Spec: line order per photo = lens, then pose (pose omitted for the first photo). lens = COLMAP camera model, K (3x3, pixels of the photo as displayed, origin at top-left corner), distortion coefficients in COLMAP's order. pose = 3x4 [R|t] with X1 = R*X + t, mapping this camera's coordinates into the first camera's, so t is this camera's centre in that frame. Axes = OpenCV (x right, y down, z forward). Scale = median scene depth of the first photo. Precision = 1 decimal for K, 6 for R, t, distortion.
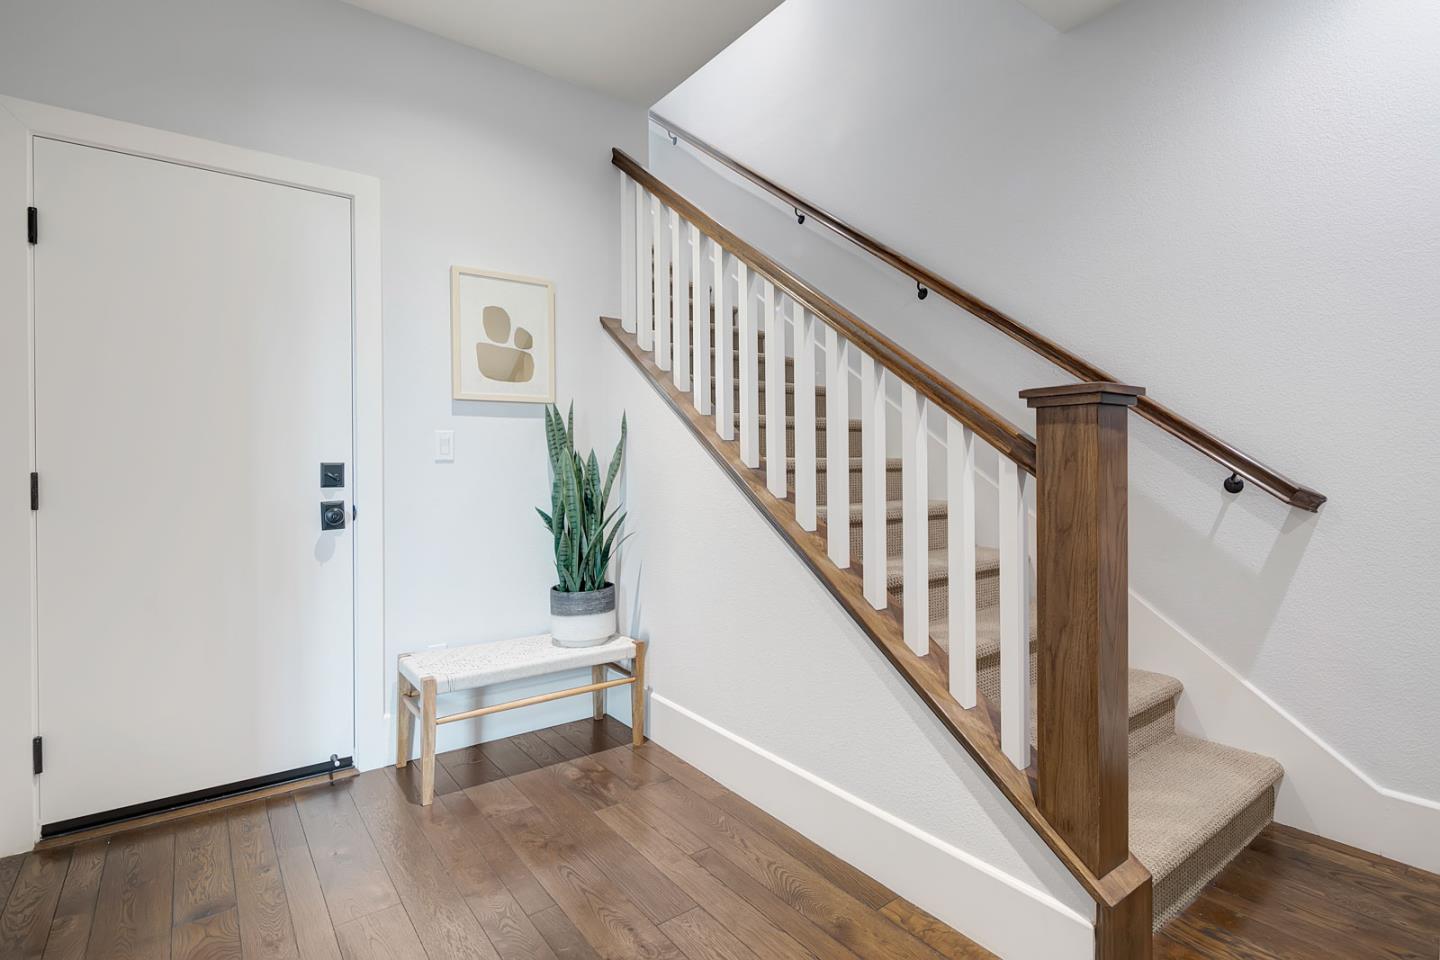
lens RADIAL K [[710.5, 0, 727.3], [0, 710.5, 478.2], [0, 0, 1]] dist [0.006346, 0.001575]
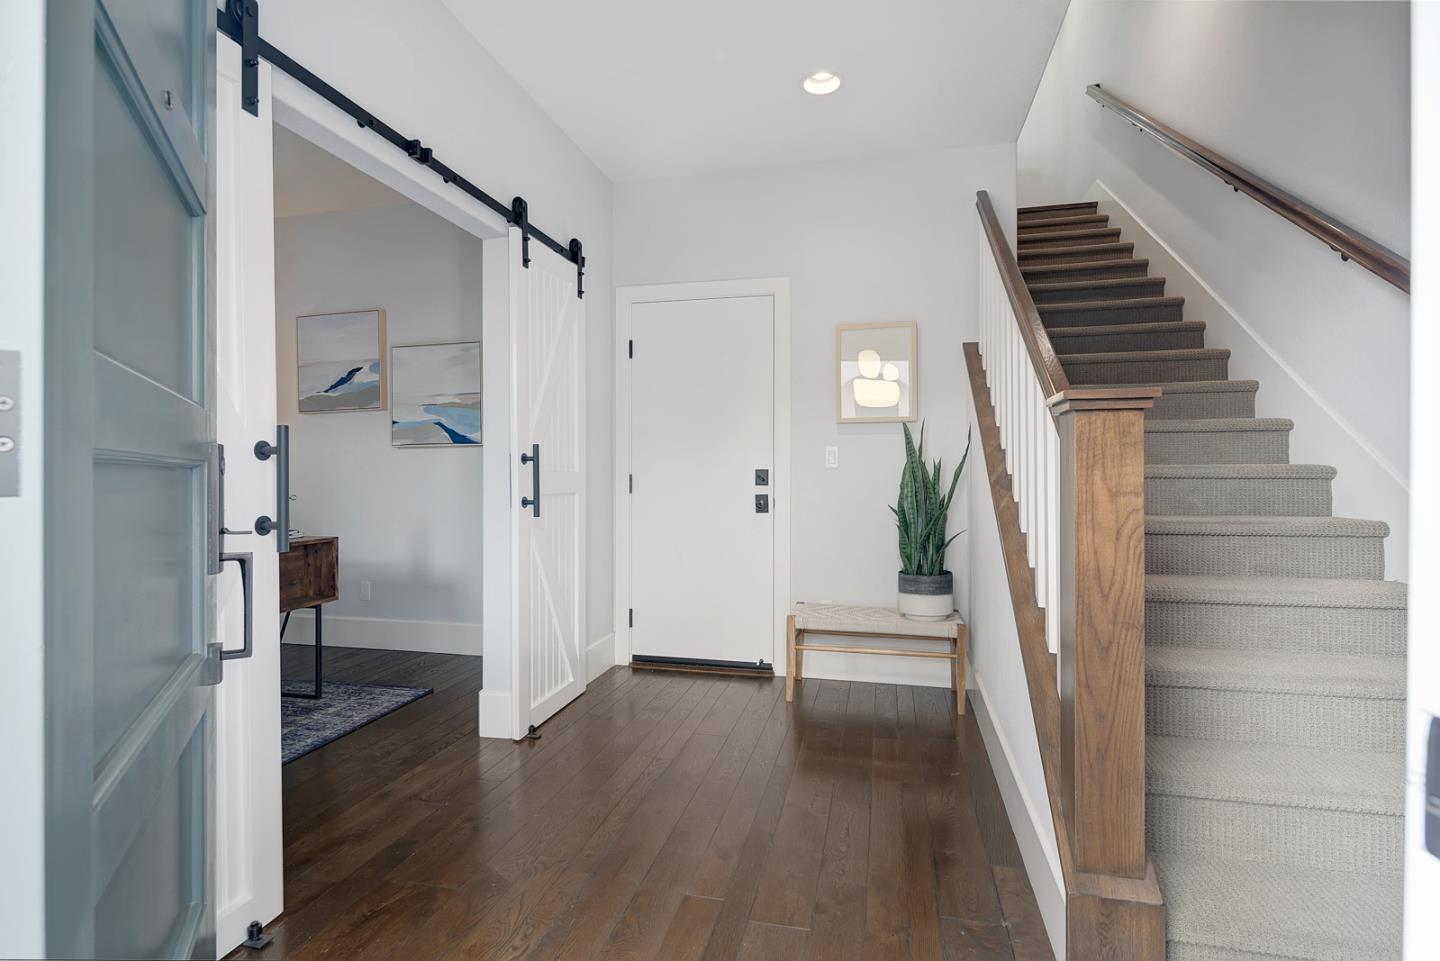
lens RADIAL K [[710.5, 0, 728.1], [0, 710.5, 474.8], [0, 0, 1]] dist [0.006346, 0.001575]
pose [[0.632944, 0.005348, -0.774179, 0.582623], [-0.014990, 0.999873, -0.005348, -0.000132], [0.774053, 0.014990, 0.632944, -0.031426]]
